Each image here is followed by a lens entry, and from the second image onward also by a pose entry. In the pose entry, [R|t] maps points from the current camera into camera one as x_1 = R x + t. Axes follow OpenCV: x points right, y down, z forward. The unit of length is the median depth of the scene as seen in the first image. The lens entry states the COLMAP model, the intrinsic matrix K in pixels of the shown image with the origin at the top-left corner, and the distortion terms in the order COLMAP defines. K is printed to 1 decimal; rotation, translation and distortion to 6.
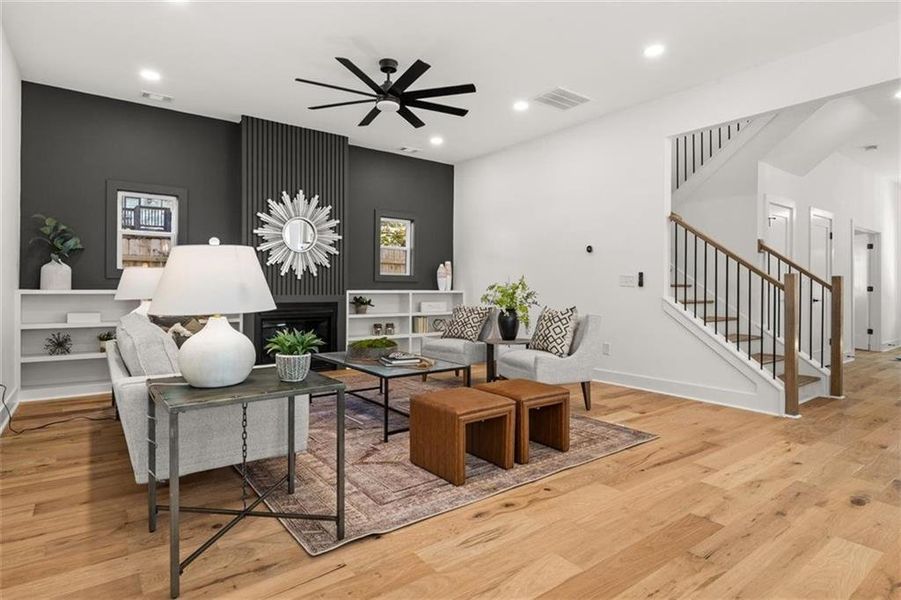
lens RADIAL K [[484.9, 0, 450.5], [0, 484.9, 300.0], [0, 0, 1]] dist [0.000972, 0.000124]
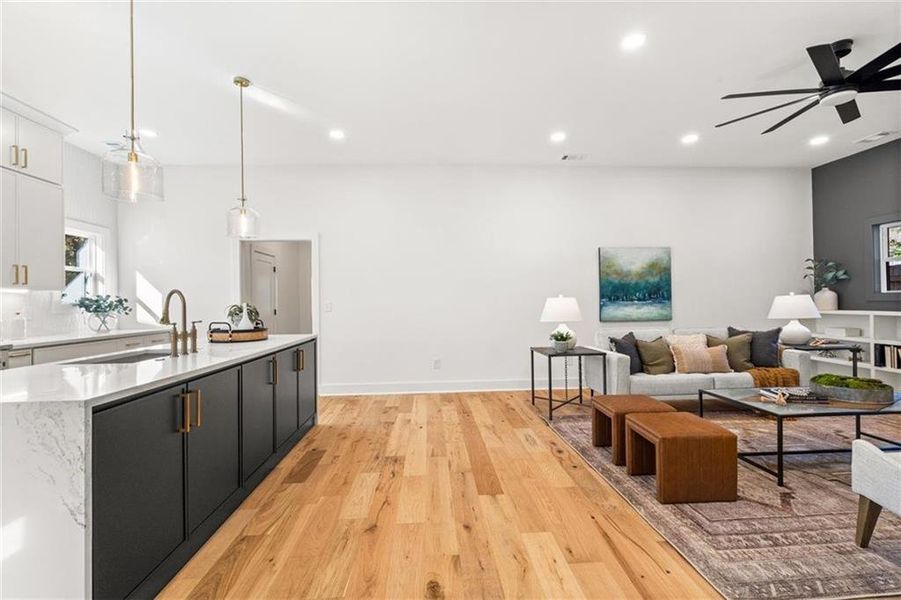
lens RADIAL K [[399.7, 0, 455.2], [0, 399.7, 298.4], [0, 0, 1]] dist [0.001200, 0.000145]
pose [[-0.546396, -0.003960, -0.837518, 1.186922], [-0.011747, 0.999927, 0.002936, -0.072617], [0.837445, 0.011443, -0.546402, 1.188686]]
